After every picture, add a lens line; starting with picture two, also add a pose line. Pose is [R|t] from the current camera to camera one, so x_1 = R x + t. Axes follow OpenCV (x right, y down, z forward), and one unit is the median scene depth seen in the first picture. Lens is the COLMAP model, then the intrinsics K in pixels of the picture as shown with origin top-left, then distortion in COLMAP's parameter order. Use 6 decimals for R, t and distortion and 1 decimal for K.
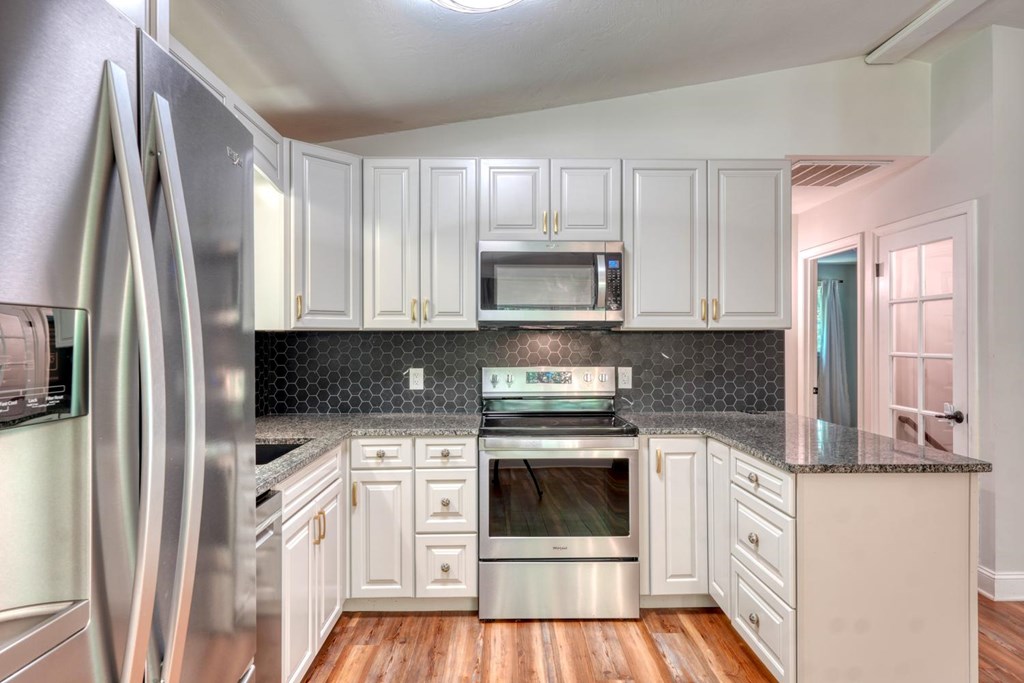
lens RADIAL K [[600.9, 0, 509.0], [0, 600.9, 338.0], [0, 0, 1]] dist [0.022491, 0.001046]
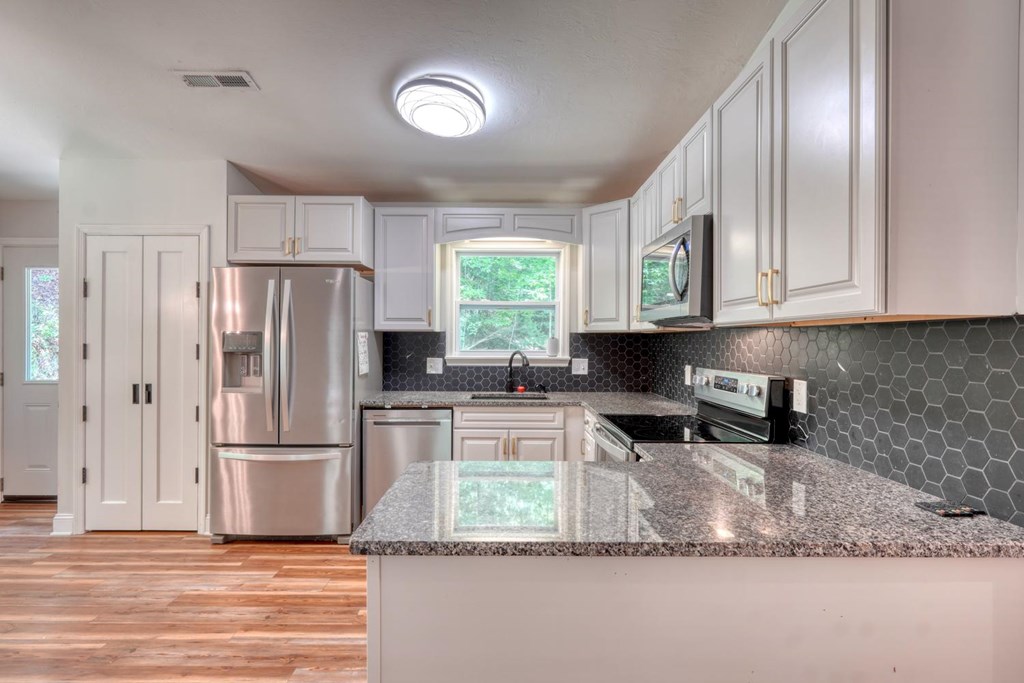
lens RADIAL K [[498.9, 0, 511.6], [0, 498.9, 340.4], [0, 0, 1]] dist [-0.001487, 0.000832]
pose [[-0.005195, 0.003481, -0.999980, 0.831795], [-0.002615, 0.999990, 0.003495, 0.002989], [0.999983, 0.002634, -0.005186, 0.751640]]
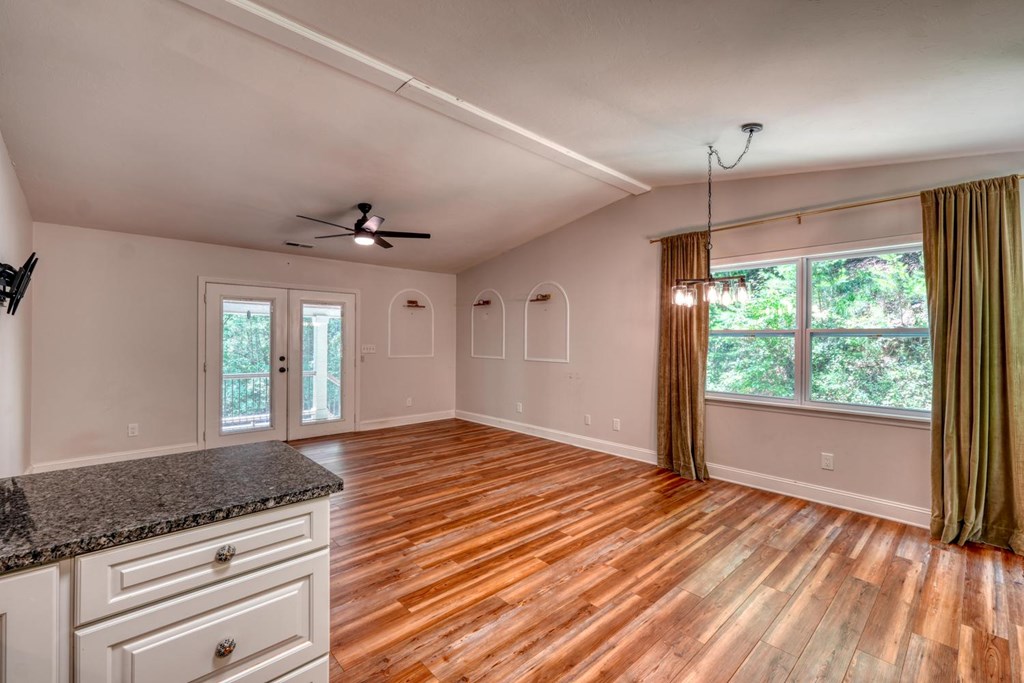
lens RADIAL K [[433.6, 0, 509.3], [0, 433.6, 341.8], [0, 0, 1]] dist [-0.004228, 0.003087]
pose [[-0.669979, -0.007750, 0.742340, -0.102358], [-0.007428, 0.999965, 0.003736, 0.001476], [-0.742343, -0.003011, -0.670013, 0.799785]]
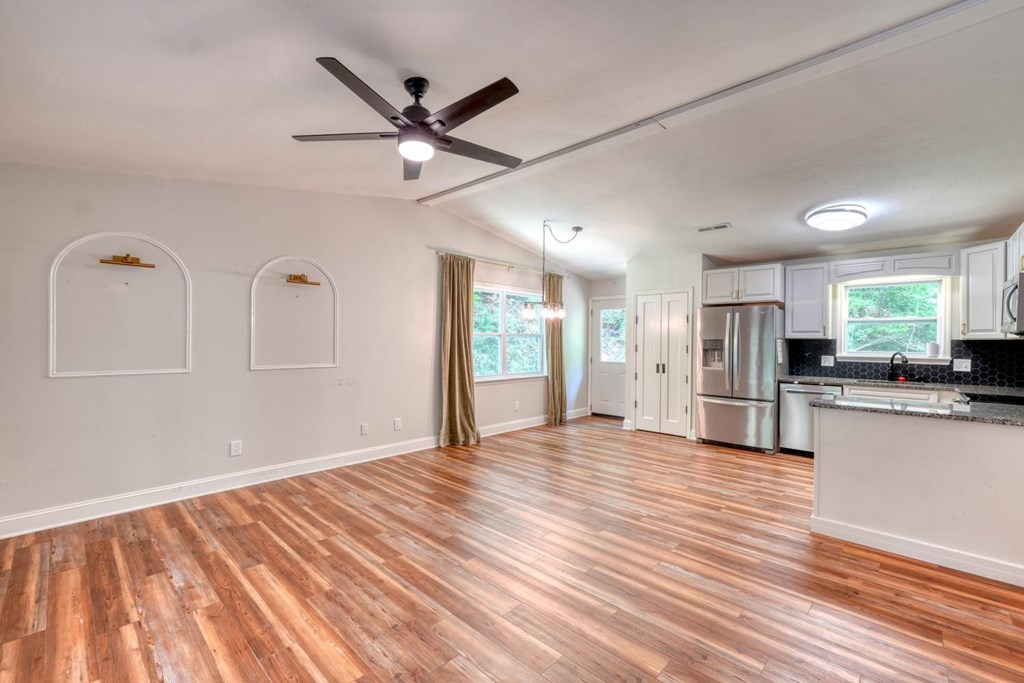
lens RADIAL K [[433.6, 0, 512.6], [0, 433.6, 339.4], [0, 0, 1]] dist [-0.004228, 0.003087]
pose [[-0.692694, -0.008229, -0.721184, 1.662016], [-0.007624, 0.999963, -0.004088, 0.003639], [0.721191, 0.002667, -0.692731, 0.837007]]
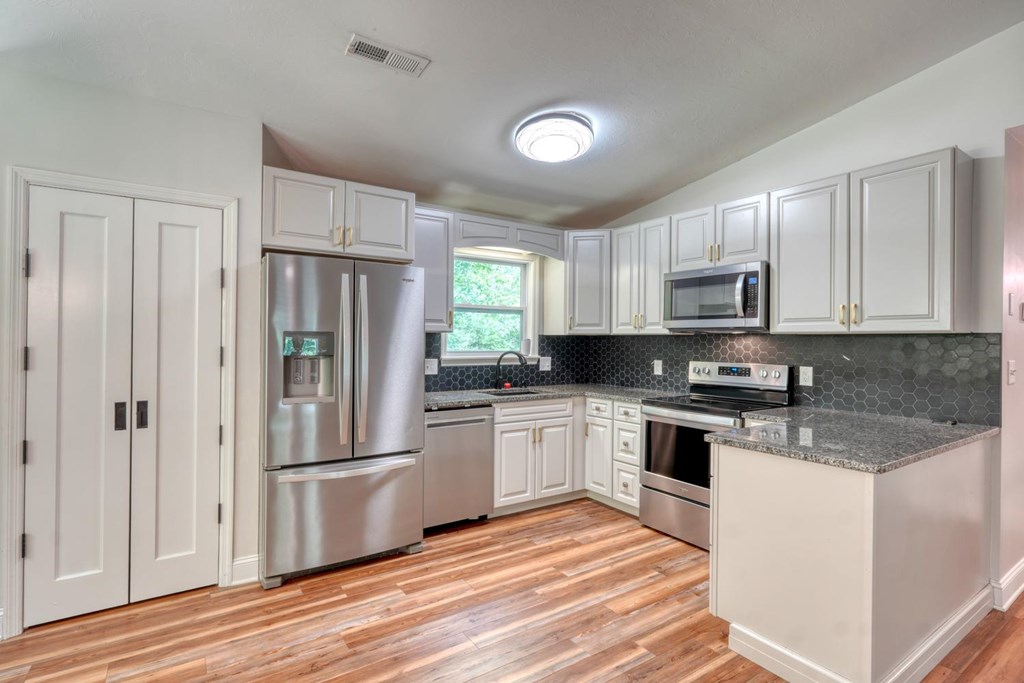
lens RADIAL K [[498.9, 0, 510.9], [0, 498.9, 338.3], [0, 0, 1]] dist [-0.001487, 0.000832]
pose [[0.549053, 0.002798, -0.835783, 0.741719], [-0.006722, 0.999977, -0.001068, -0.000019], [0.835760, 0.006205, 0.549059, 0.024278]]
